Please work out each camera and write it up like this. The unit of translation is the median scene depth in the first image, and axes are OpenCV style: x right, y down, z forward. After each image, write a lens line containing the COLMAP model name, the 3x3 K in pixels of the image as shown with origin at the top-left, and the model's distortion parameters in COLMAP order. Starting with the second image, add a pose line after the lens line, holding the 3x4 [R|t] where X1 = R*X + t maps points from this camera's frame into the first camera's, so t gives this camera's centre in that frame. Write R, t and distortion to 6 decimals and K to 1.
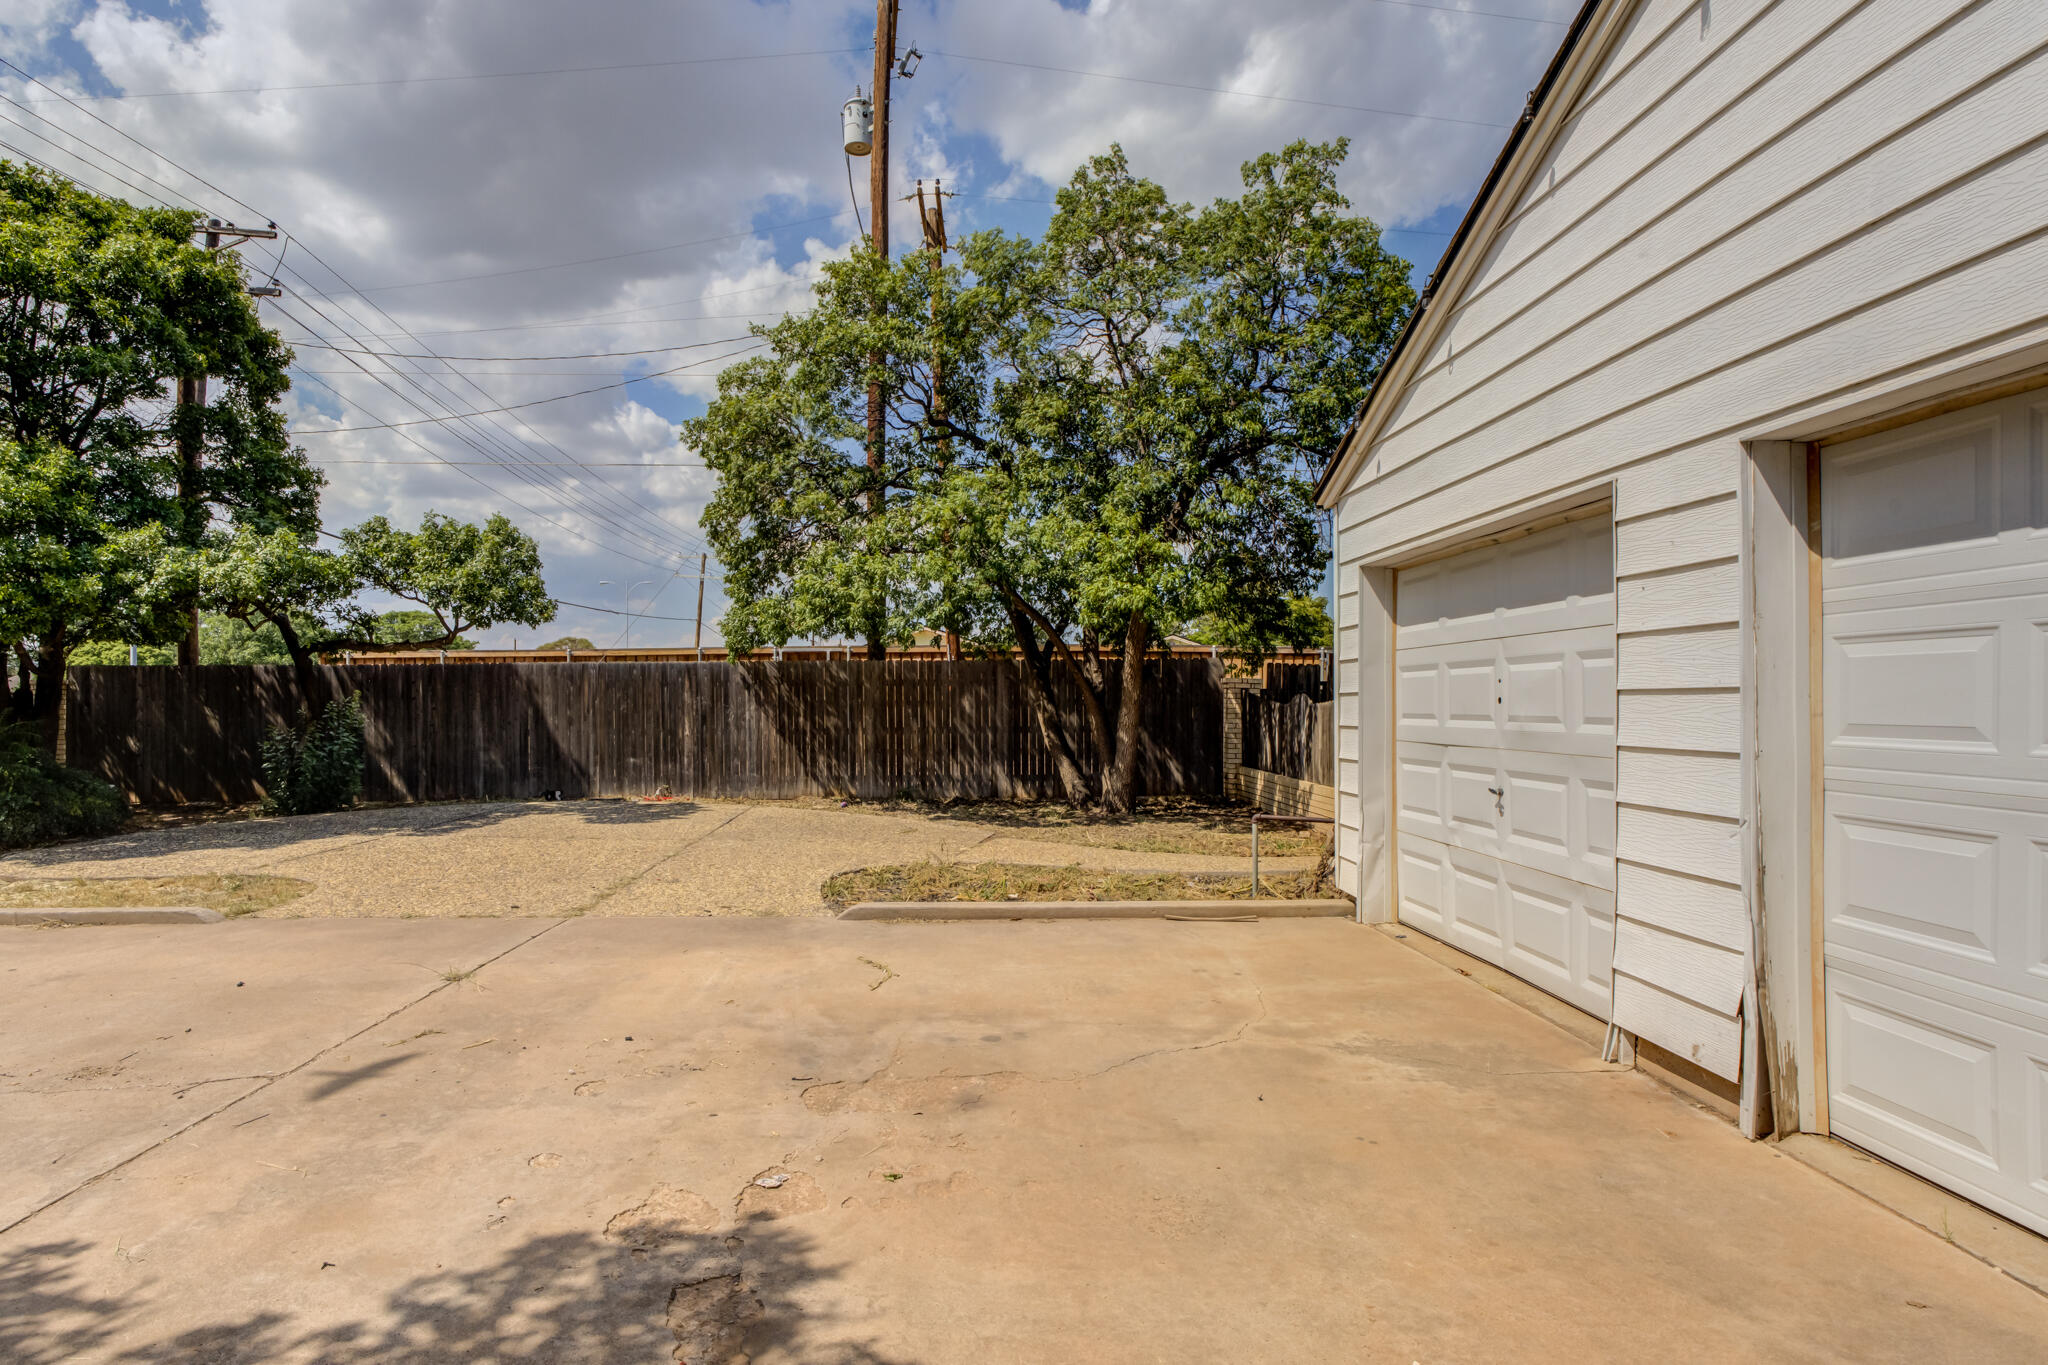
lens RADIAL K [[1103.1, 0, 1004.4], [0, 1103.1, 689.2], [0, 0, 1]] dist [-0.002344, -0.000207]
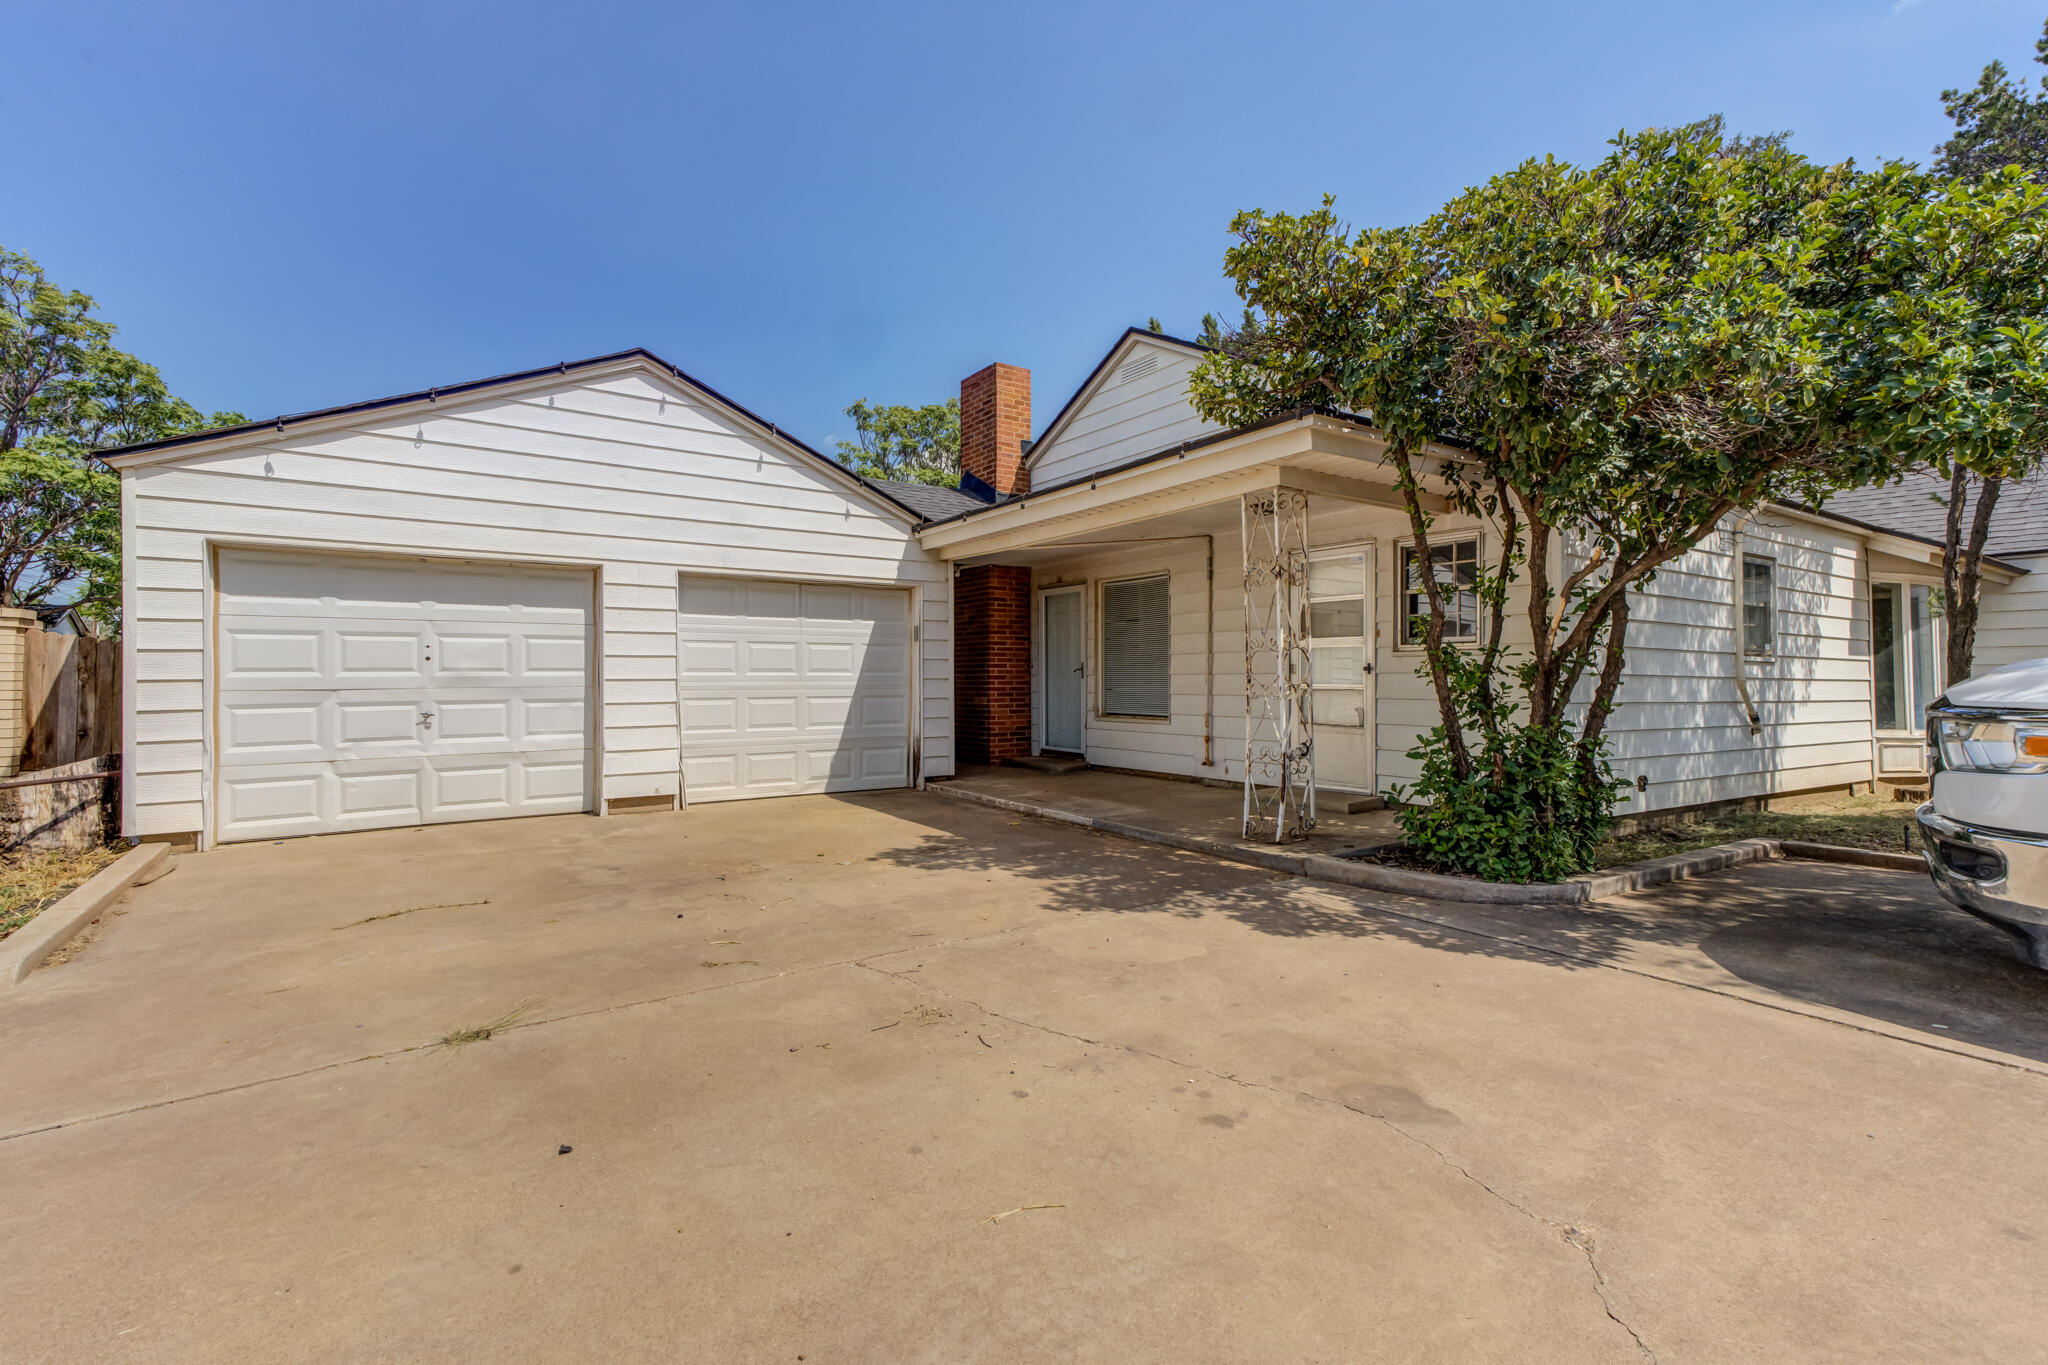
lens RADIAL K [[961.3, 0, 1019.6], [0, 961.3, 676.0], [0, 0, 1]] dist [-0.002592, -0.000168]
pose [[-0.577690, 0.007654, 0.816220, -1.441083], [-0.000857, 0.999950, -0.009984, 0.058178], [-0.816256, -0.006467, -0.577654, 1.314359]]
